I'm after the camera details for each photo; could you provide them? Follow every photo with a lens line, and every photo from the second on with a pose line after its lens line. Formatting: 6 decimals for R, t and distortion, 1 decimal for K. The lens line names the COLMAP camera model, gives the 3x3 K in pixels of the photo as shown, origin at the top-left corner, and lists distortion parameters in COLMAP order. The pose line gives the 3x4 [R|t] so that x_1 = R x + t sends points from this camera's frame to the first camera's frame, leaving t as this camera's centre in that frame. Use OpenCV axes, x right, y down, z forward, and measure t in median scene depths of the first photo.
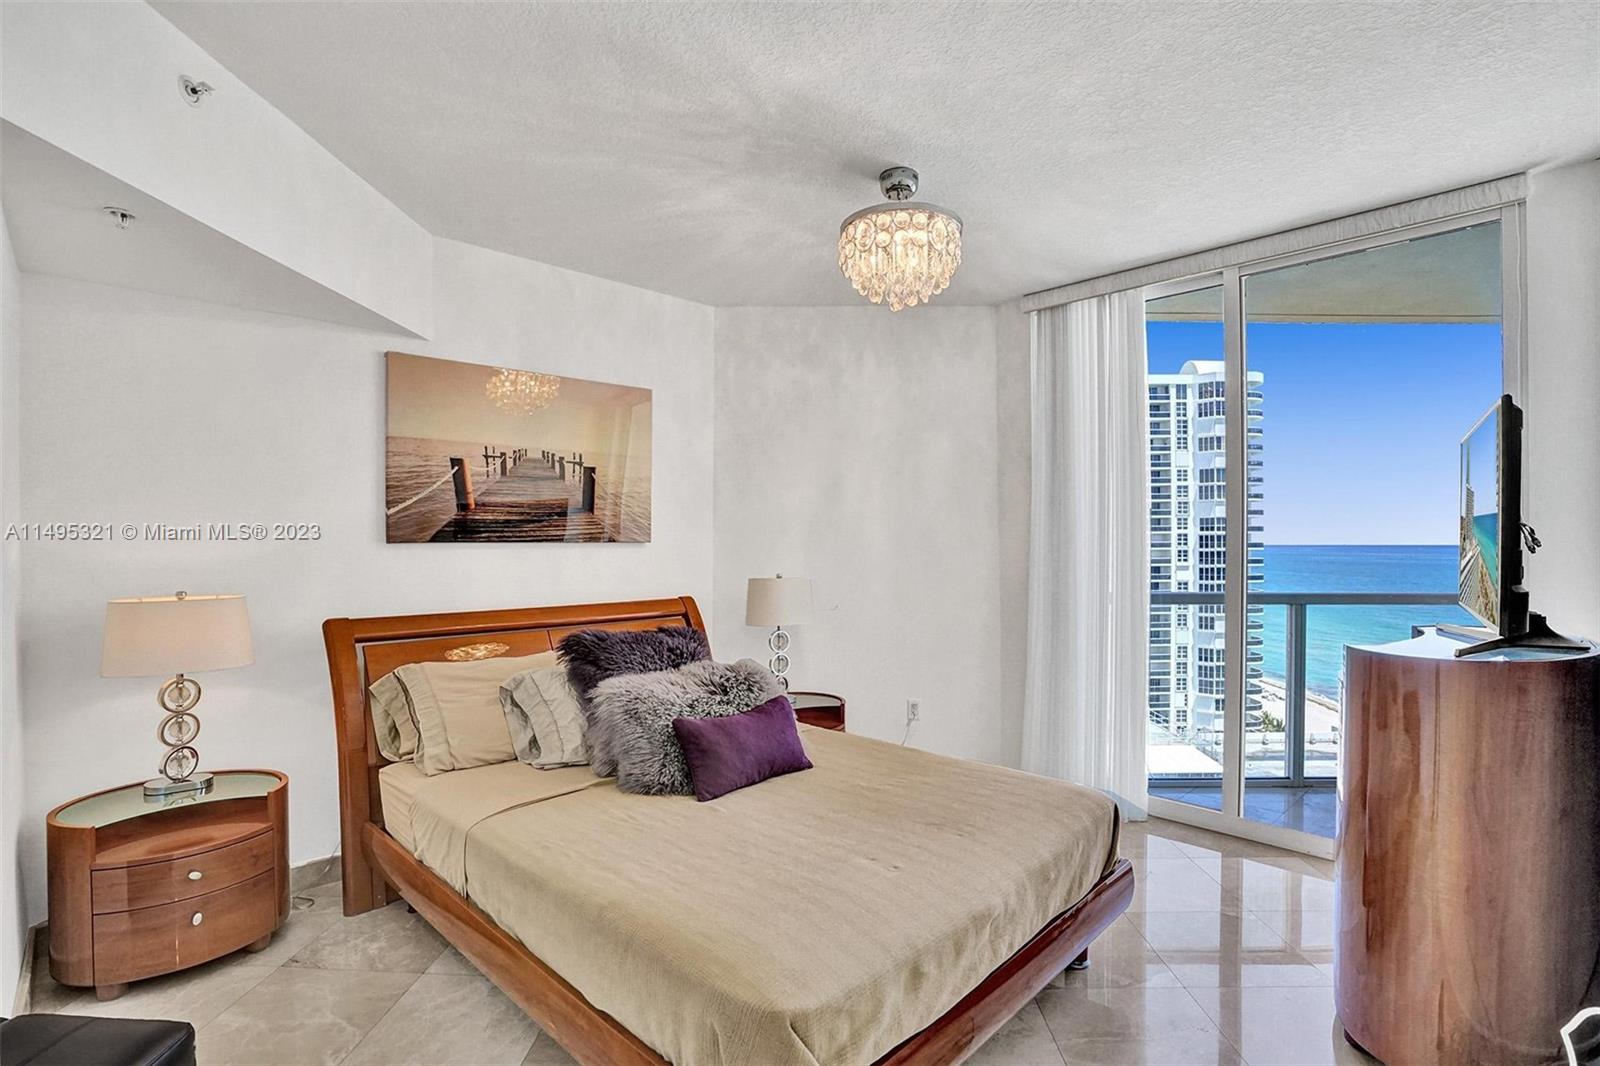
lens RADIAL K [[755.4, 0, 785.2], [0, 755.4, 548.4], [0, 0, 1]] dist [-0.061033, 0.021363]
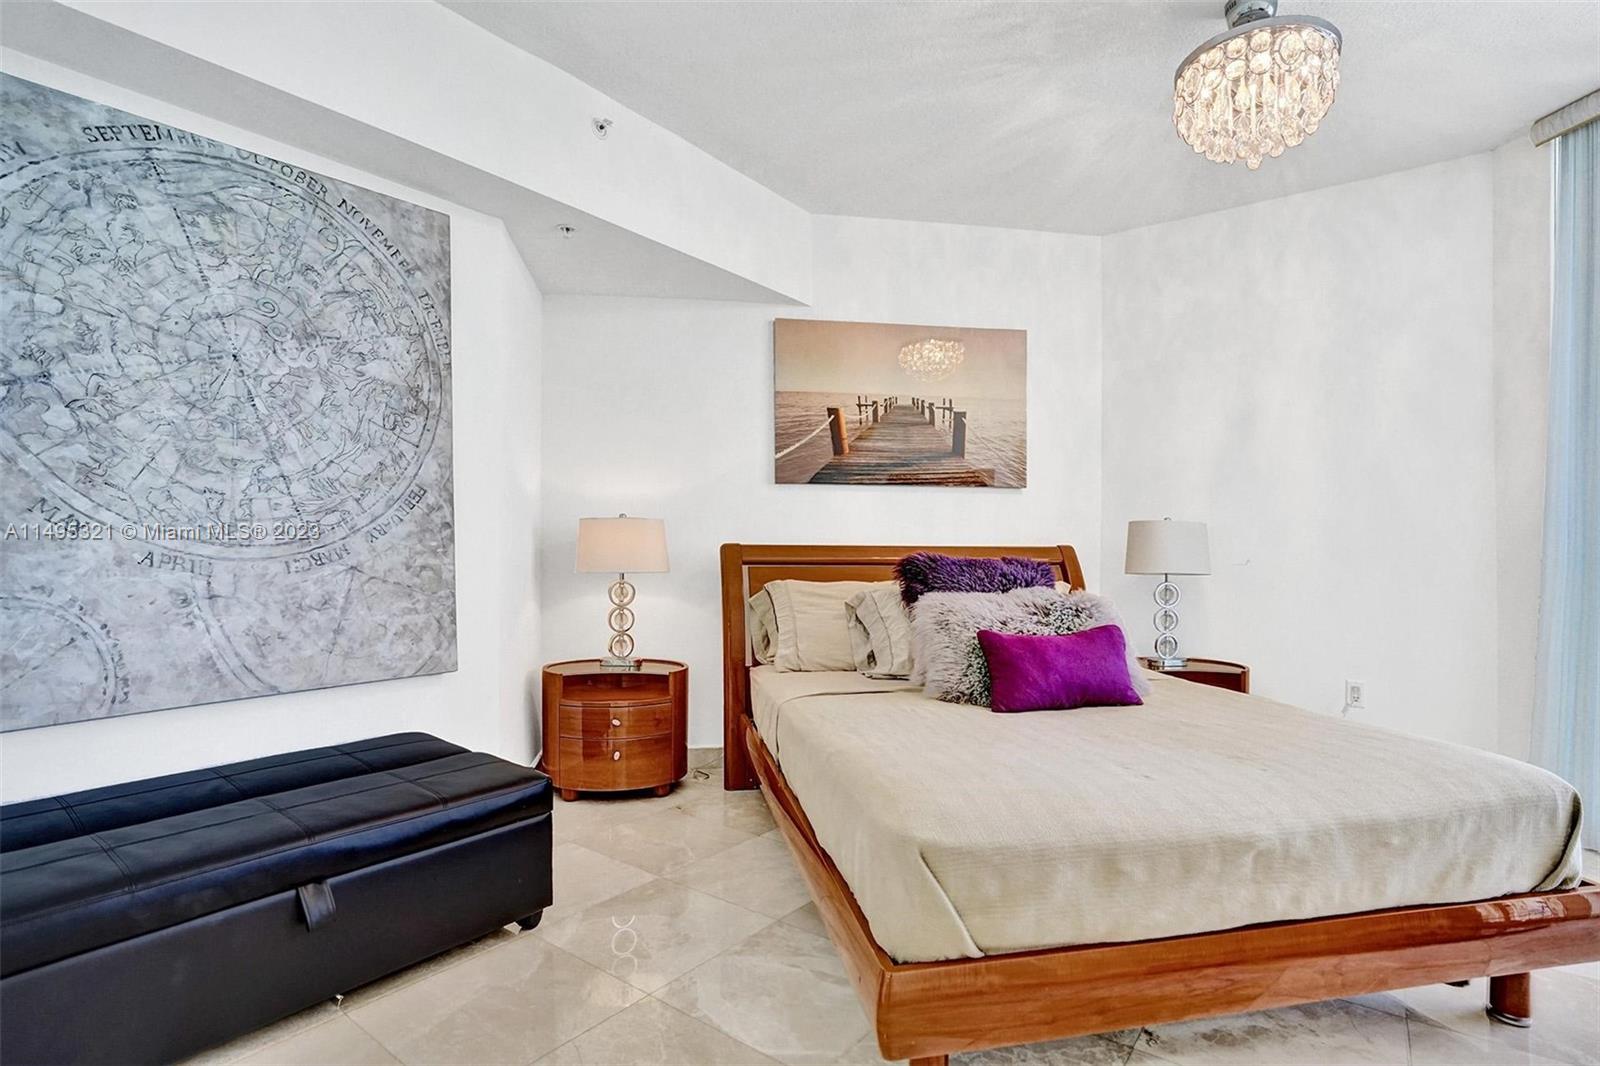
lens RADIAL K [[755.4, 0, 792.4], [0, 755.4, 545.6], [0, 0, 1]] dist [-0.061033, 0.021363]
pose [[0.825204, 0.008682, -0.564768, 0.153980], [-0.012118, 0.999924, -0.002335, 0.092591], [0.564704, 0.008771, 0.825247, 0.043121]]
